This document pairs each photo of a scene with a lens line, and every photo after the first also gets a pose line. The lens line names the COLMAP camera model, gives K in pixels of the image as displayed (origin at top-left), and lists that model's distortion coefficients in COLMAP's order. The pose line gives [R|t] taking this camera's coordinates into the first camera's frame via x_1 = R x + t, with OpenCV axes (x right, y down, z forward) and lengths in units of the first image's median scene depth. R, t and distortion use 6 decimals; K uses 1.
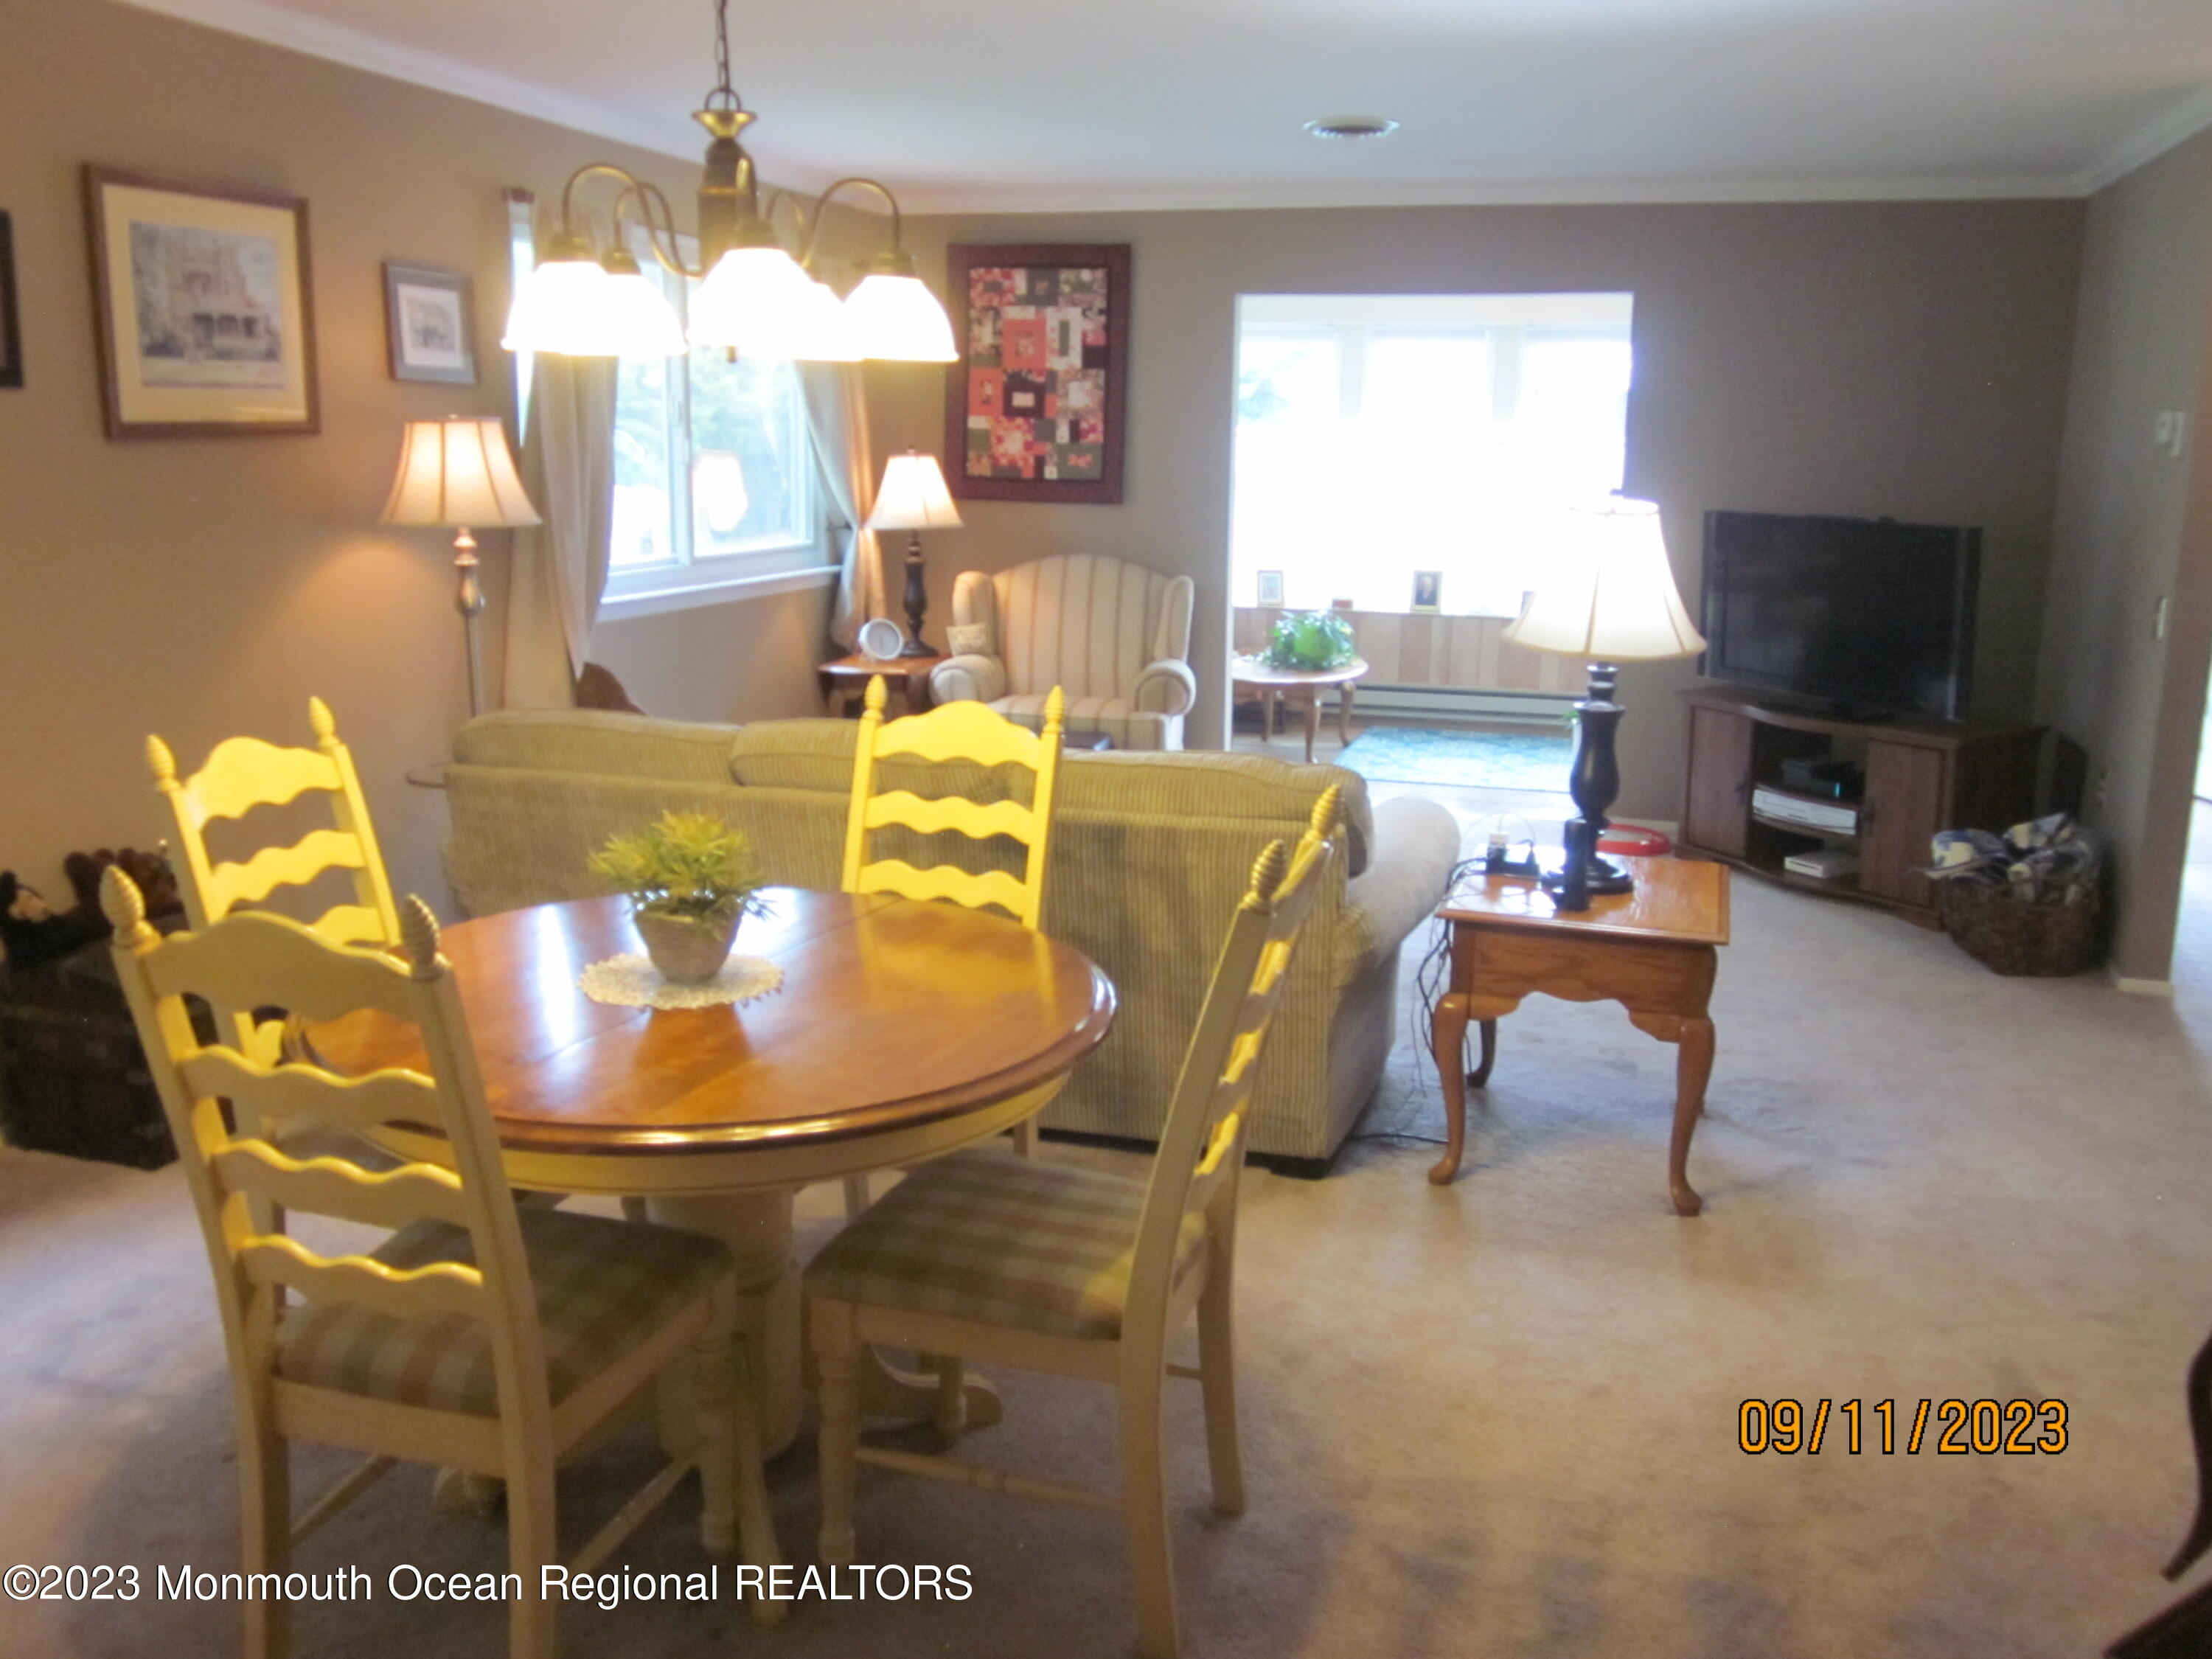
lens RADIAL K [[1832.2, 0, 1106.3], [0, 1832.2, 831.9], [0, 0, 1]] dist [-0.036590, -0.004059]
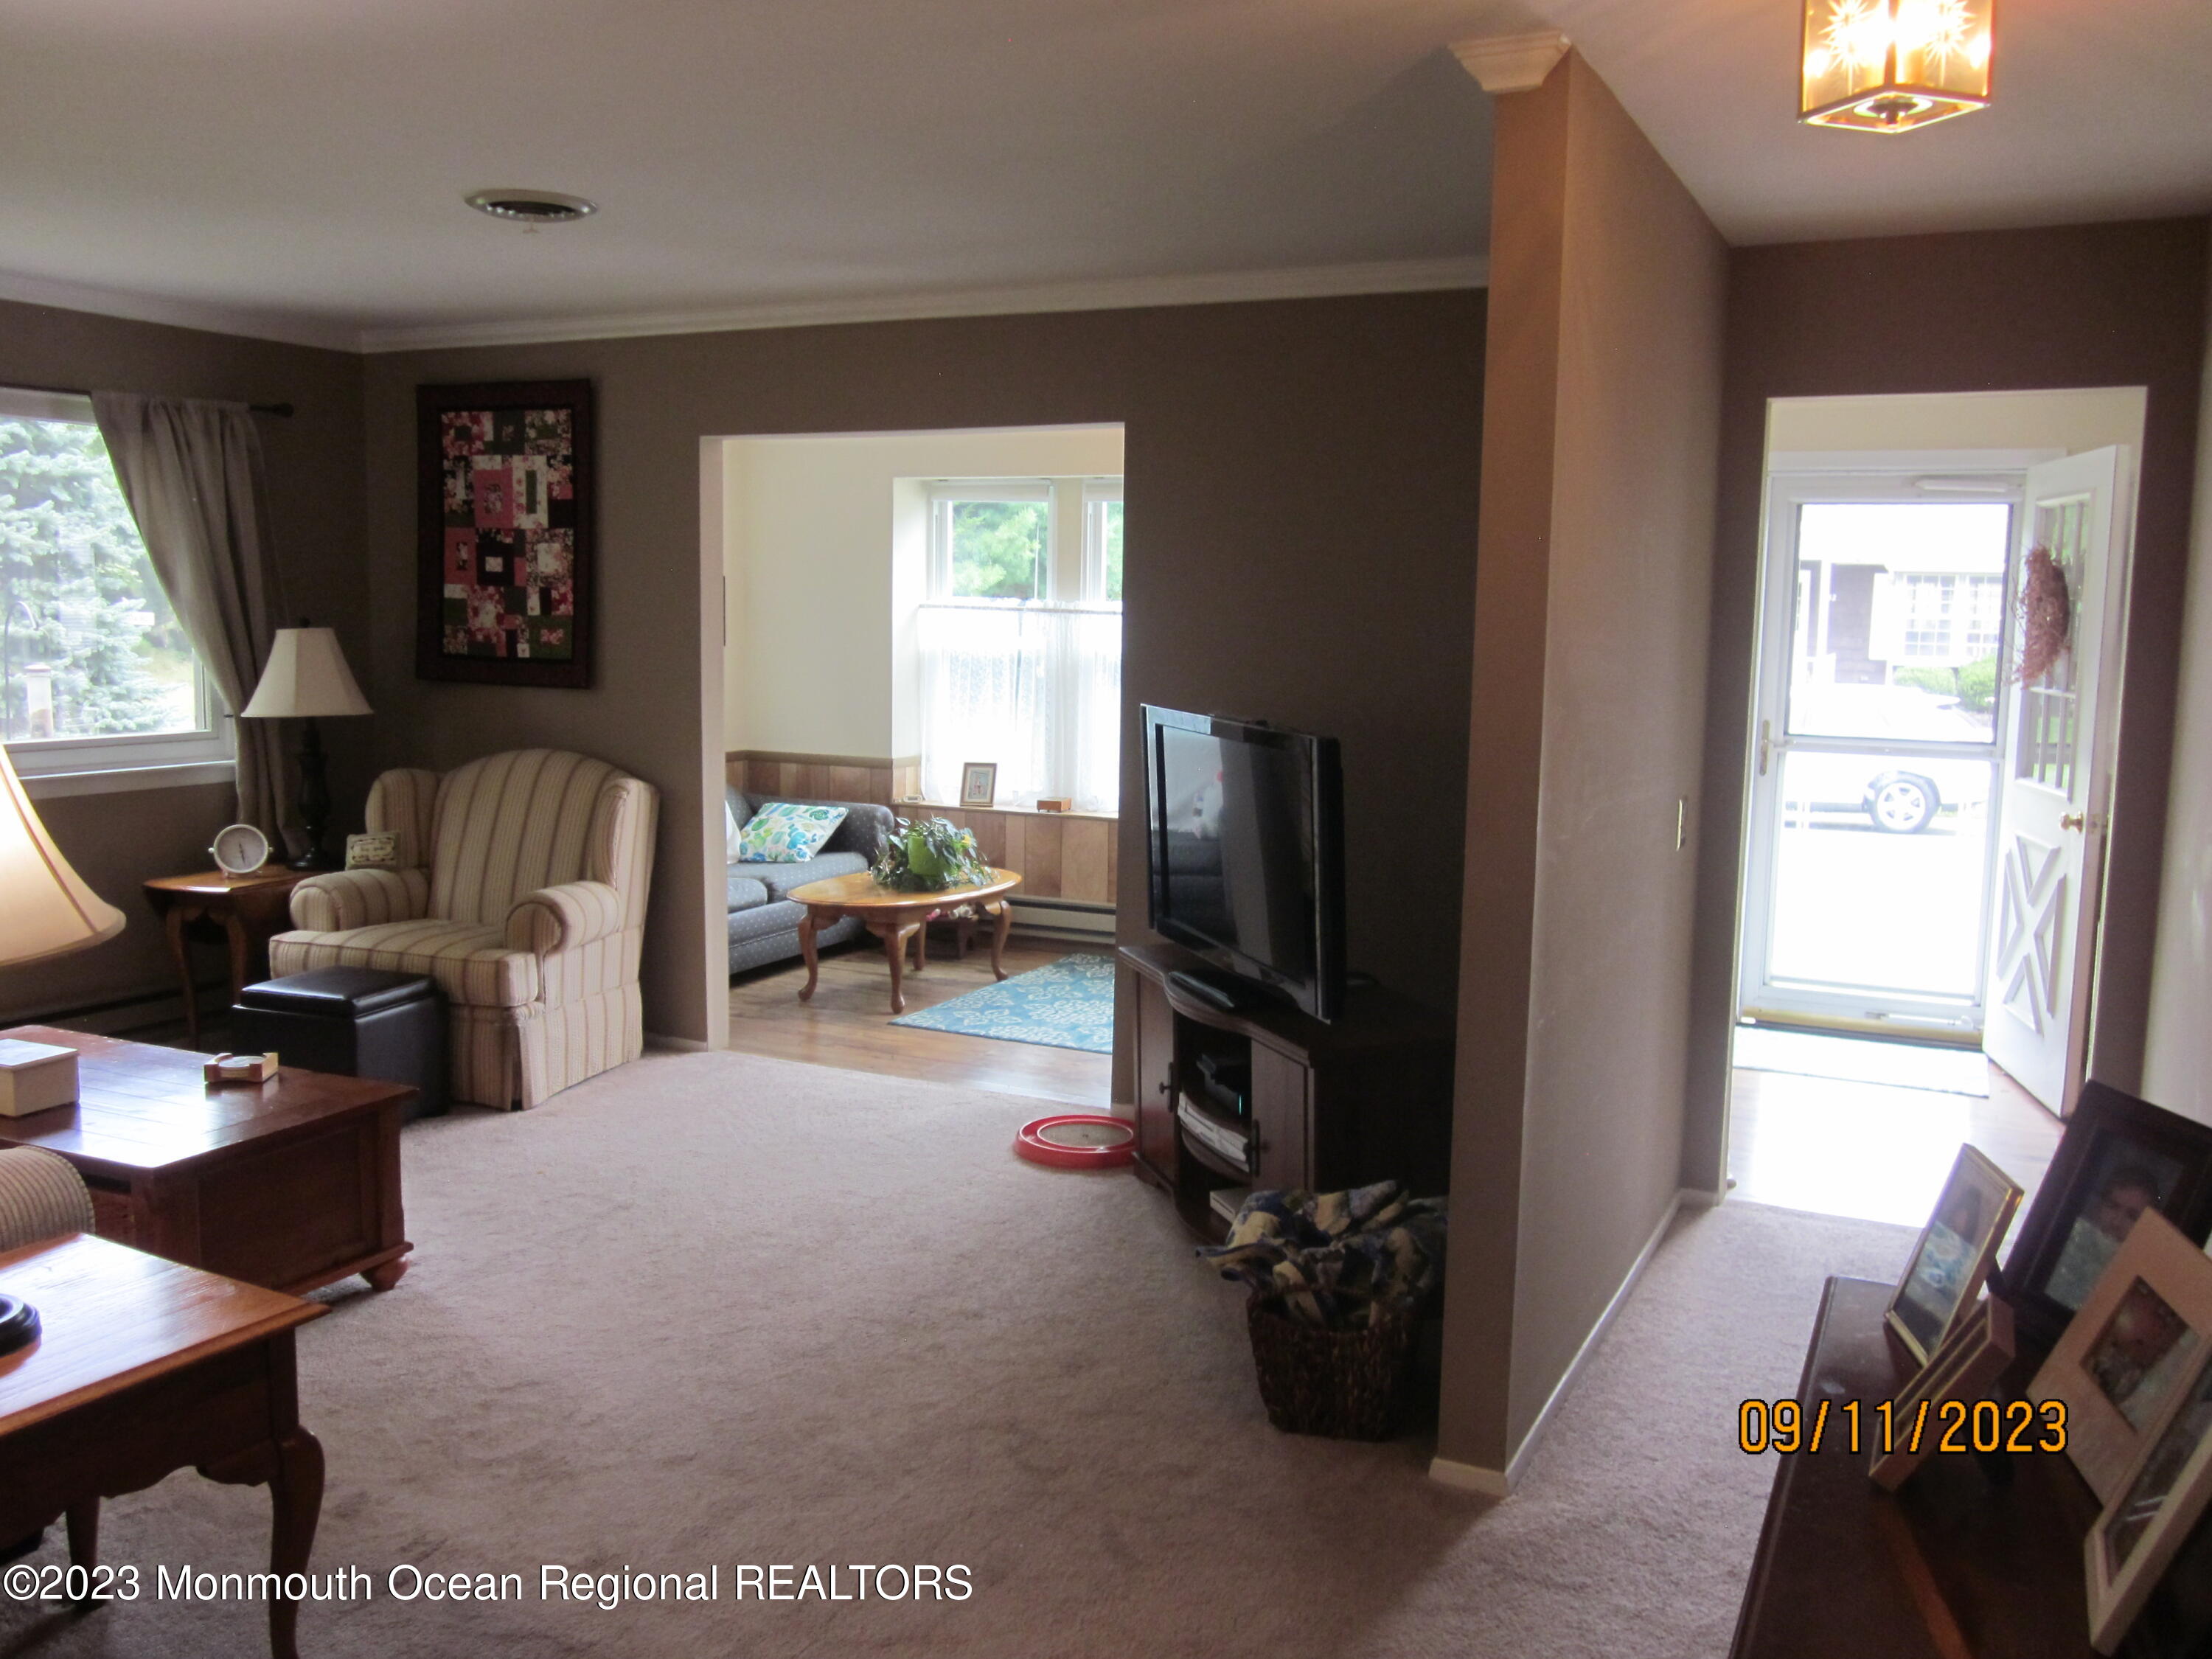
lens RADIAL K [[1832.2, 0, 1106.3], [0, 1832.2, 831.9], [0, 0, 1]] dist [-0.036590, -0.004059]
pose [[0.988207, 0.022534, -0.151454, 0.364836], [-0.036318, 0.995381, -0.088872, -0.050627], [0.148751, 0.093324, 0.984461, 0.232177]]
